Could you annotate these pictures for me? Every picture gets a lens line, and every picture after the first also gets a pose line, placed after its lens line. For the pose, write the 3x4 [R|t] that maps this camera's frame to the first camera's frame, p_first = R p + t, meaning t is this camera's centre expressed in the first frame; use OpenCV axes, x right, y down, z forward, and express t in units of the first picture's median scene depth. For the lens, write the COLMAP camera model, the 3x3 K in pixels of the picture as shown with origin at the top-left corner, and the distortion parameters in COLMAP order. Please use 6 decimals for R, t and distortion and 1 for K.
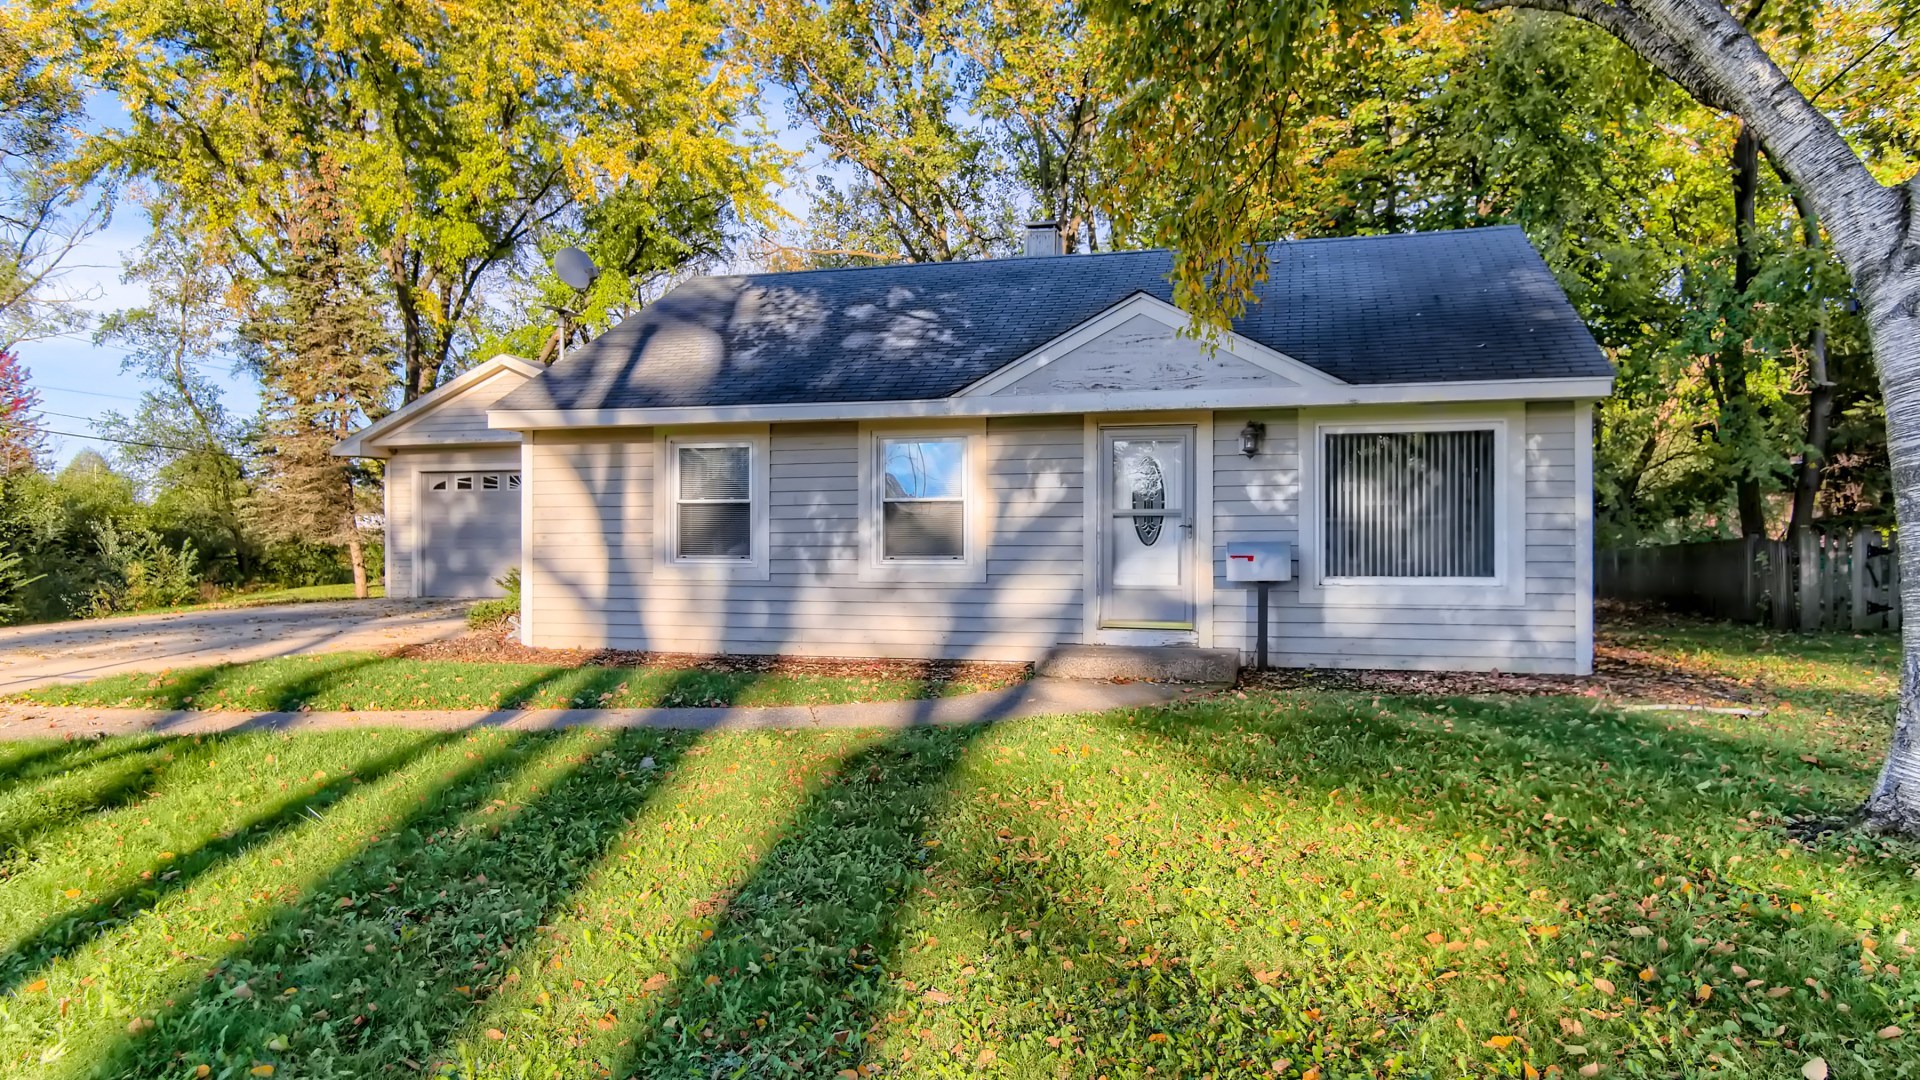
lens RADIAL K [[931.3, 0, 1034.1], [0, 931.3, 530.5], [0, 0, 1]] dist [-0.004185, 0.004829]
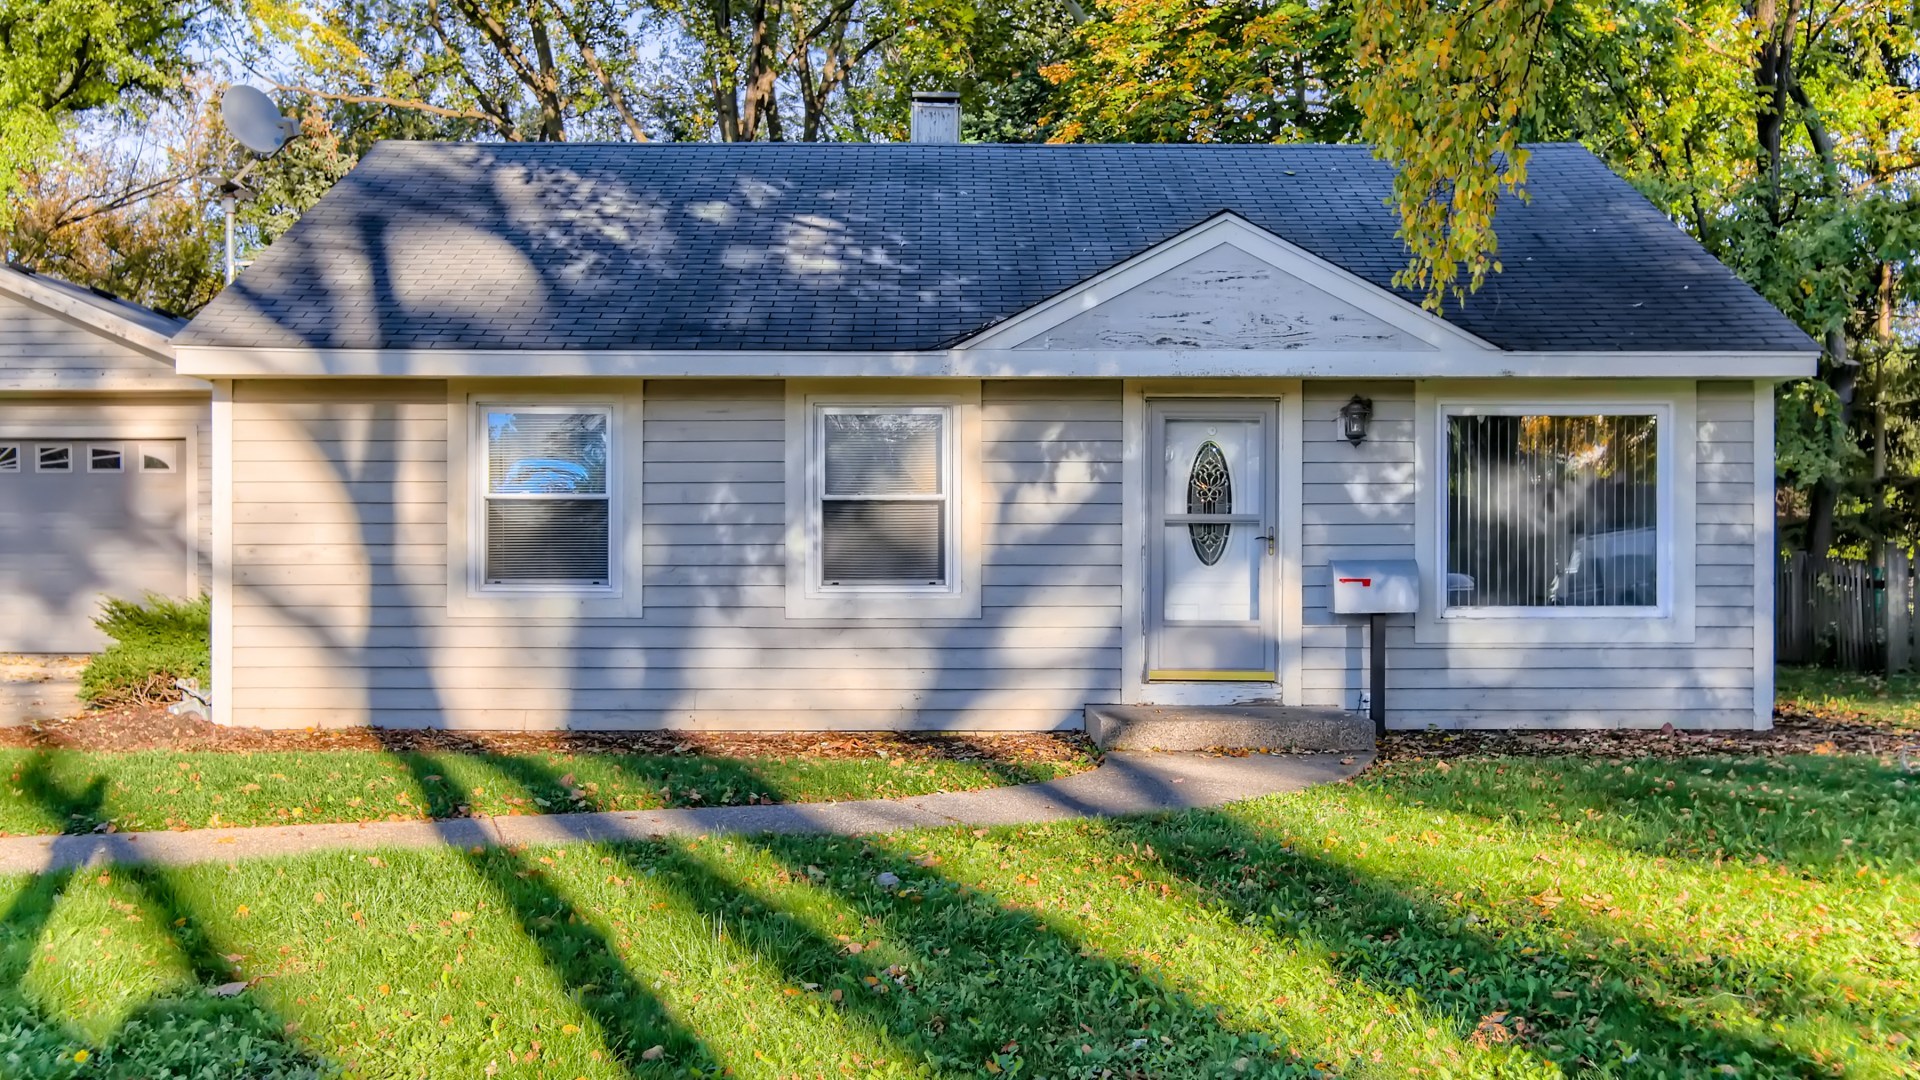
lens RADIAL K [[1388.2, 0, 960.1], [0, 1388.2, 544.5], [0, 0, 1]] dist [0.000427, 0.002466]
pose [[0.978056, 0.003796, 0.208306, -0.284270], [-0.003919, 0.999992, 0.000178, 0.001285], [-0.208303, -0.000991, 0.978064, -0.006247]]
